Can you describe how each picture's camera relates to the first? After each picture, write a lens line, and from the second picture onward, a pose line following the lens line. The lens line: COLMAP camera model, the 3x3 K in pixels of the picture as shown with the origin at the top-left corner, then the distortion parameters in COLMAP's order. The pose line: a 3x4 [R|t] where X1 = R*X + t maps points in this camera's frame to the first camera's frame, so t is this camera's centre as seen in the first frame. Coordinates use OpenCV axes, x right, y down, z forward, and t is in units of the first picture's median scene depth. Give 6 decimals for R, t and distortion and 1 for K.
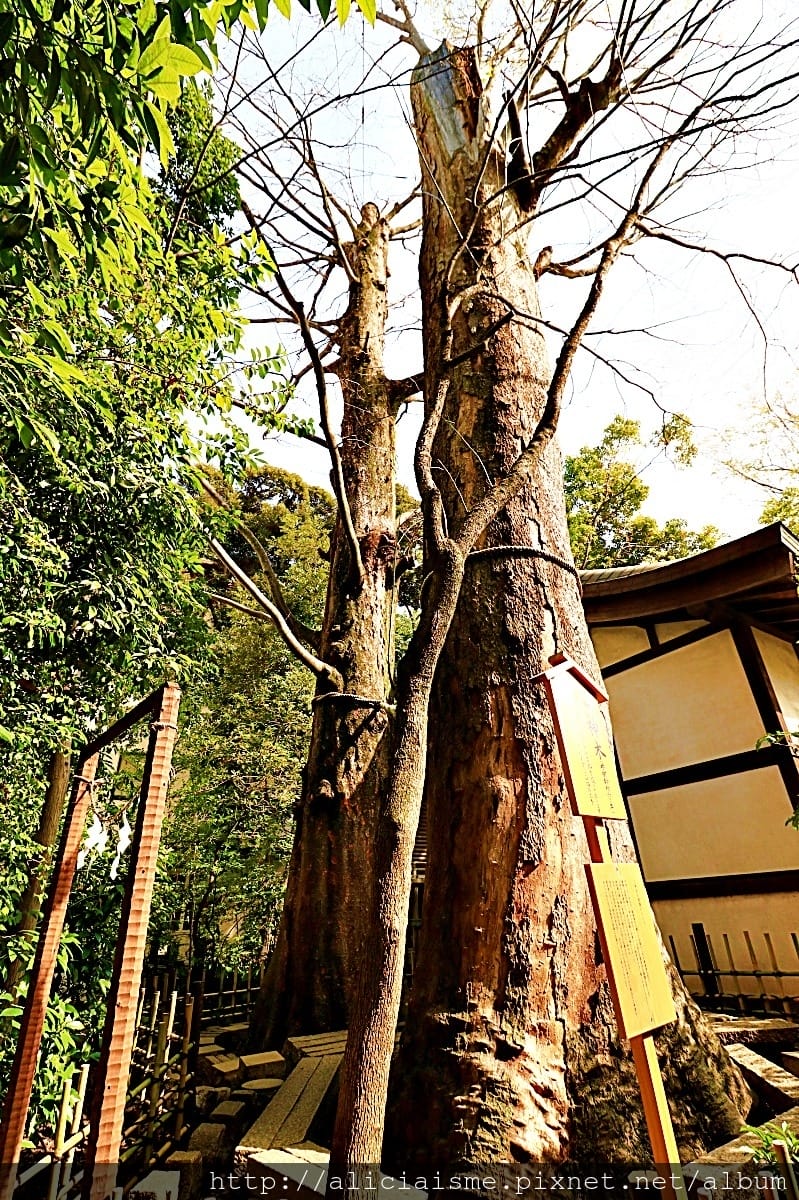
lens RADIAL K [[558.1, 0, 398.7], [0, 558.1, 599.5], [0, 0, 1]] dist [-0.020562, -0.005543]
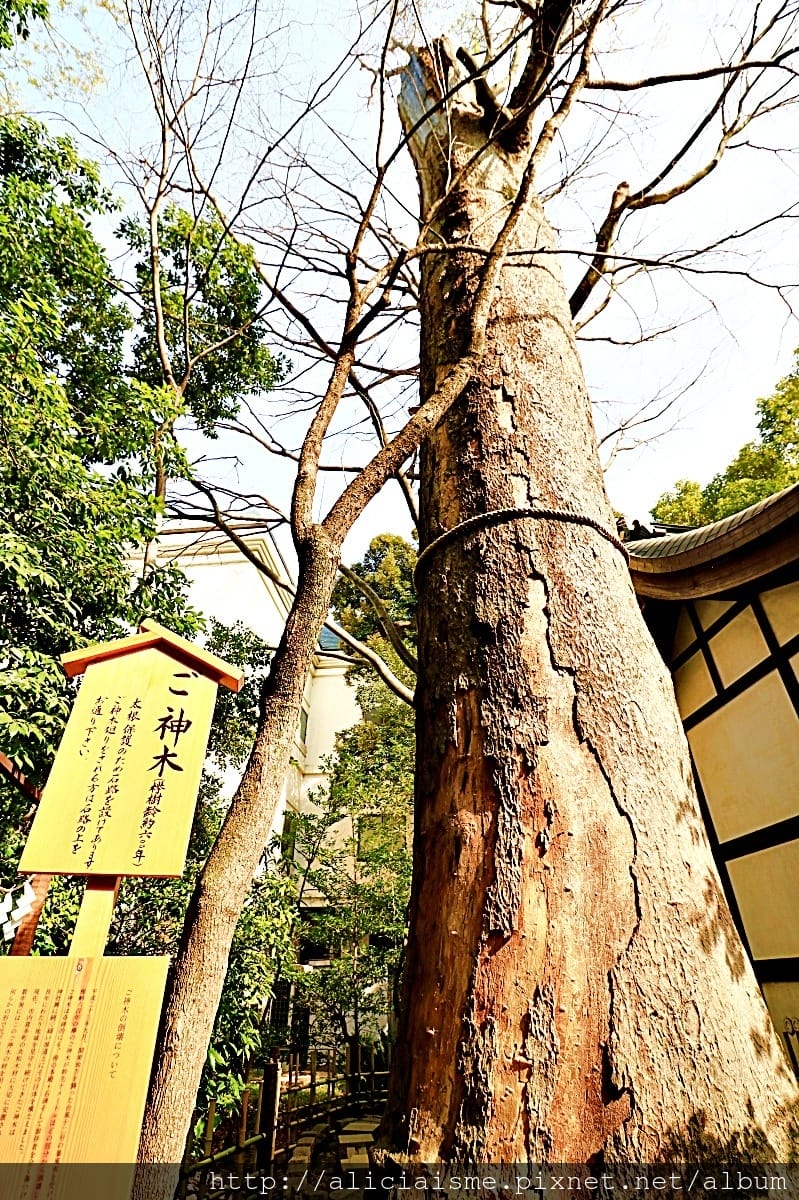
lens RADIAL K [[558.1, 0, 400.8], [0, 558.1, 596.6], [0, 0, 1]] dist [-0.020562, -0.005543]
pose [[0.890224, -0.237106, -0.388949, 0.465544], [0.203406, 0.970912, -0.126319, 0.117428], [0.407586, 0.033338, 0.912558, 0.280829]]
